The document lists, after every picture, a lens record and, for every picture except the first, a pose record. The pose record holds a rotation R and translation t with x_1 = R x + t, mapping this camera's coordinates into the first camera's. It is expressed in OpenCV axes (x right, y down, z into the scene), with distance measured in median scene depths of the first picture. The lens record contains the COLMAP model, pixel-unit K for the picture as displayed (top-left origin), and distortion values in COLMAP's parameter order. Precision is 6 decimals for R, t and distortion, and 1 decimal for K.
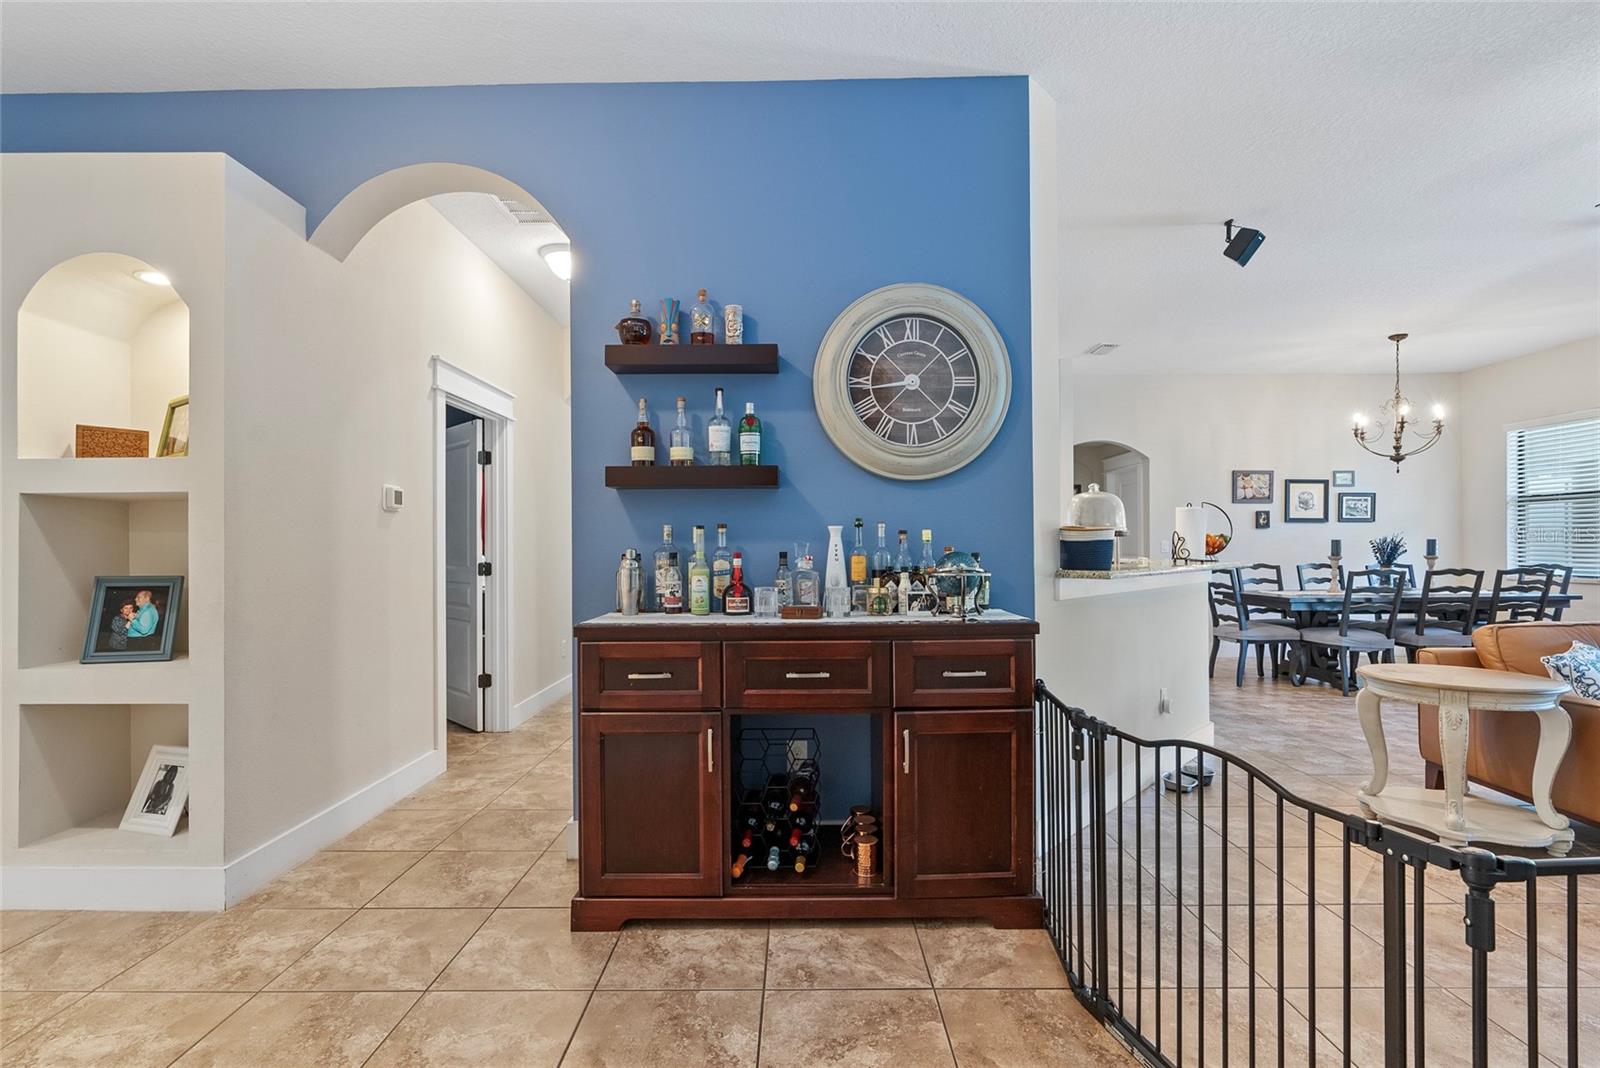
lens RADIAL K [[725.9, 0, 795.4], [0, 725.9, 547.0], [0, 0, 1]] dist [-0.008845, 0.000247]
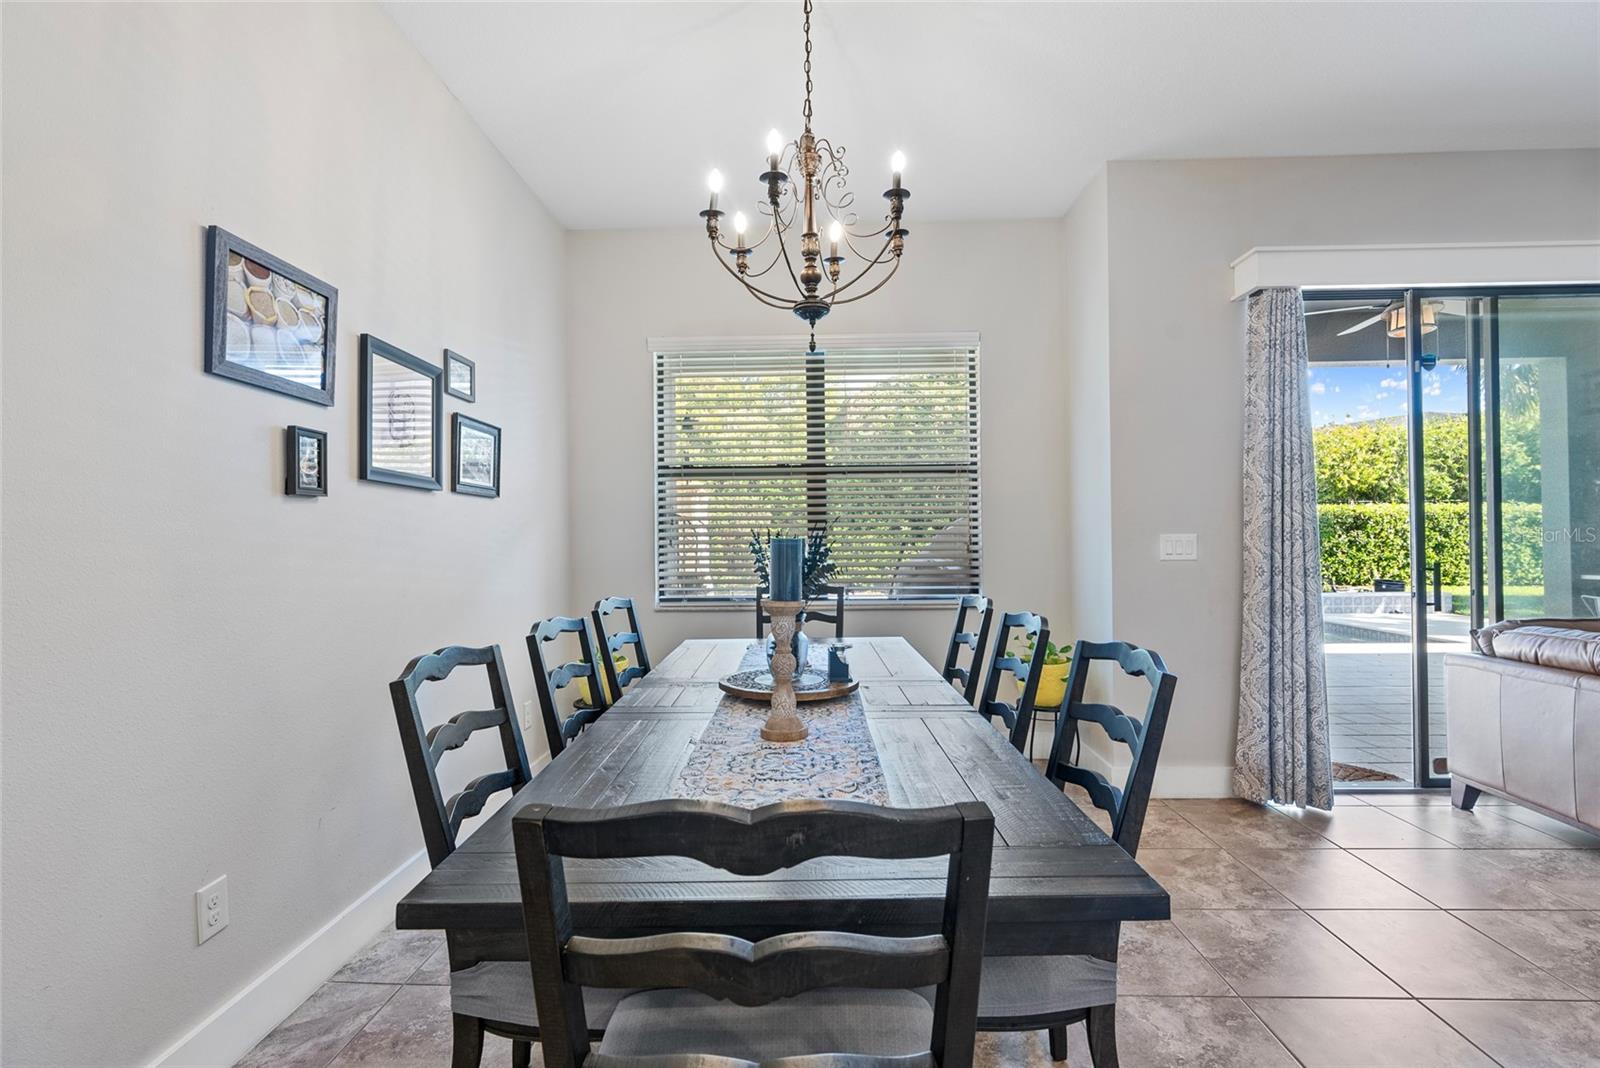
lens RADIAL K [[725.9, 0, 799.6], [0, 725.9, 533.2], [0, 0, 1]] dist [-0.008845, 0.000247]
pose [[0.027536, 0.008025, 0.999589, 0.416884], [0.012866, 0.999882, -0.008382, -0.008733], [-0.999538, 0.013091, 0.027429, 0.869086]]
